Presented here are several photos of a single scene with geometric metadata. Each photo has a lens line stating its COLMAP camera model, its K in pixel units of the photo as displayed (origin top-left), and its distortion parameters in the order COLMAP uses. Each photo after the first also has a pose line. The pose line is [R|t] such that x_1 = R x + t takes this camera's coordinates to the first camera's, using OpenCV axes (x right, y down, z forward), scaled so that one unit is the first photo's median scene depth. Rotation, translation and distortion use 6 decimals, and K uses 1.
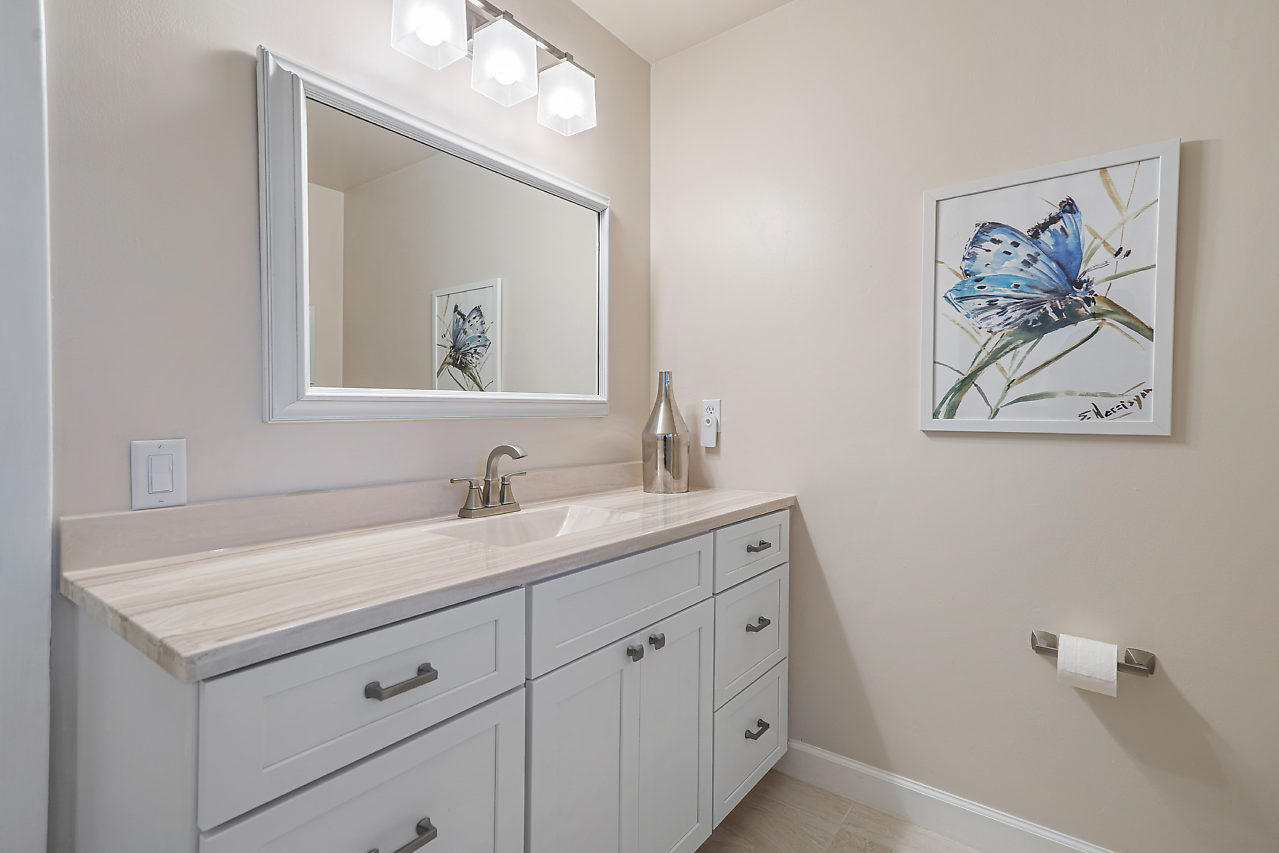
lens RADIAL K [[598.0, 0, 645.2], [0, 598.0, 424.6], [0, 0, 1]] dist [-0.003420, 0.002238]
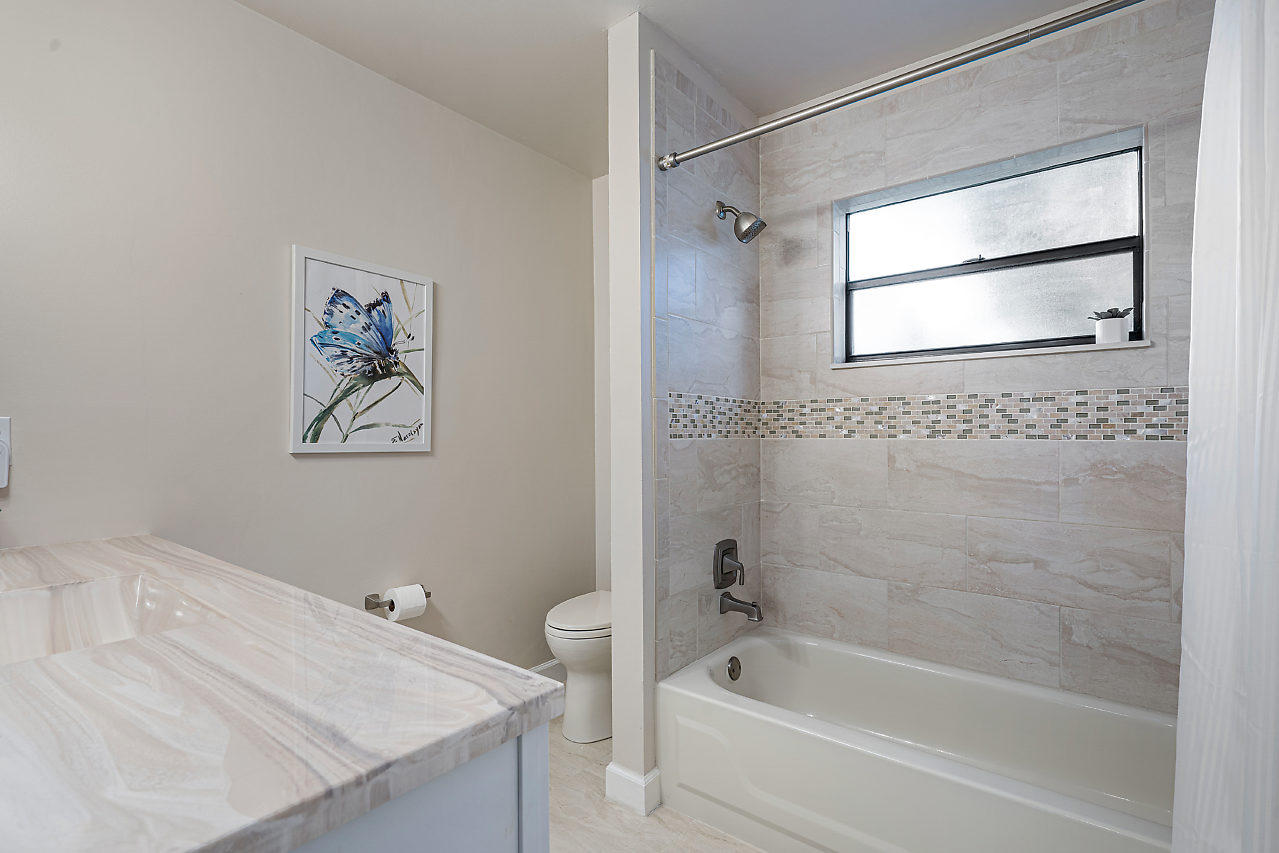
lens RADIAL K [[598.0, 0, 644.1], [0, 598.0, 432.8], [0, 0, 1]] dist [-0.003420, 0.002238]
pose [[-0.012258, 0.015969, 0.999797, -0.739486], [0.025033, 0.999564, -0.015659, 0.006398], [-0.999611, 0.024836, -0.012652, 0.381364]]
